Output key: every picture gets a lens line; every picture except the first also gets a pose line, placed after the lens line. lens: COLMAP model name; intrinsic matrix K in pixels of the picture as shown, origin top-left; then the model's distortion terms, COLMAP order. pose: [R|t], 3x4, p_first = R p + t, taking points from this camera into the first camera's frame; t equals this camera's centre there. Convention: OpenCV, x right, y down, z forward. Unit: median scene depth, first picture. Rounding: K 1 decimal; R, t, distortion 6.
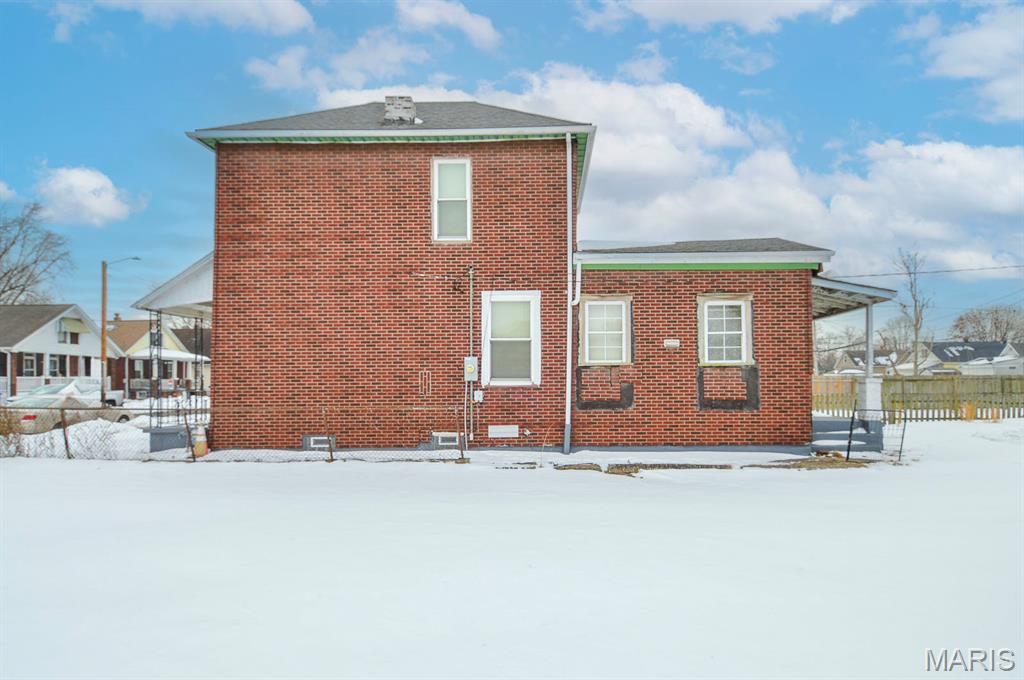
lens RADIAL K [[559.7, 0, 512.9], [0, 559.7, 387.0], [0, 0, 1]] dist [0.002806, 0.000236]
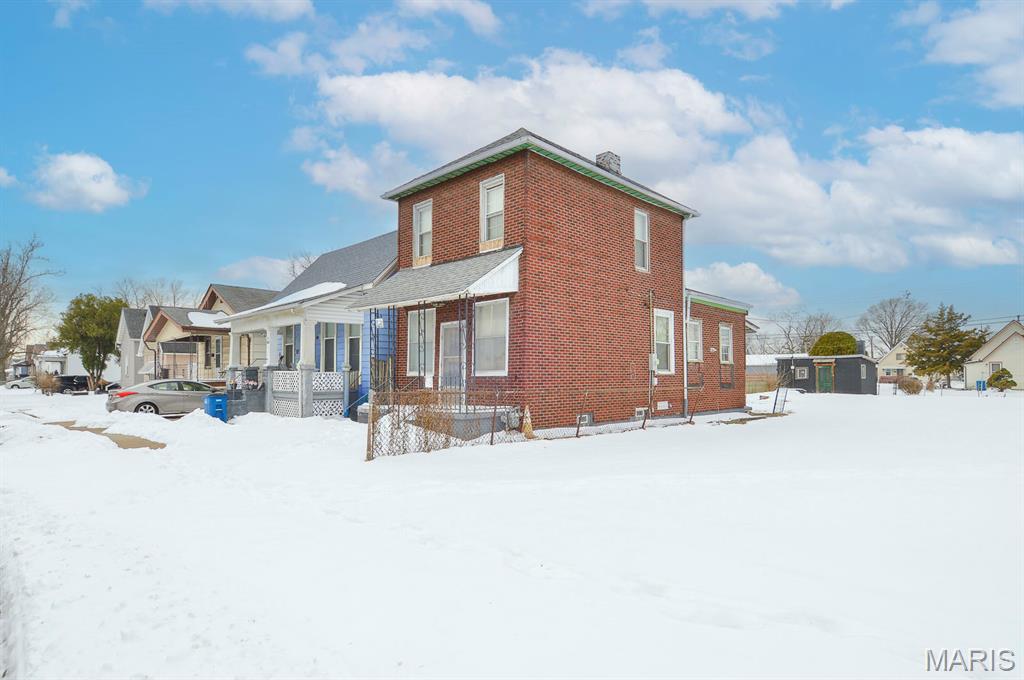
lens RADIAL K [[559.7, 0, 512.9], [0, 559.7, 387.0], [0, 0, 1]] dist [0.002806, 0.000236]
pose [[0.692902, -0.007312, 0.720995, -1.337972], [0.018610, 0.999797, -0.007746, 0.035074], [-0.720792, 0.018785, 0.692897, 0.271883]]
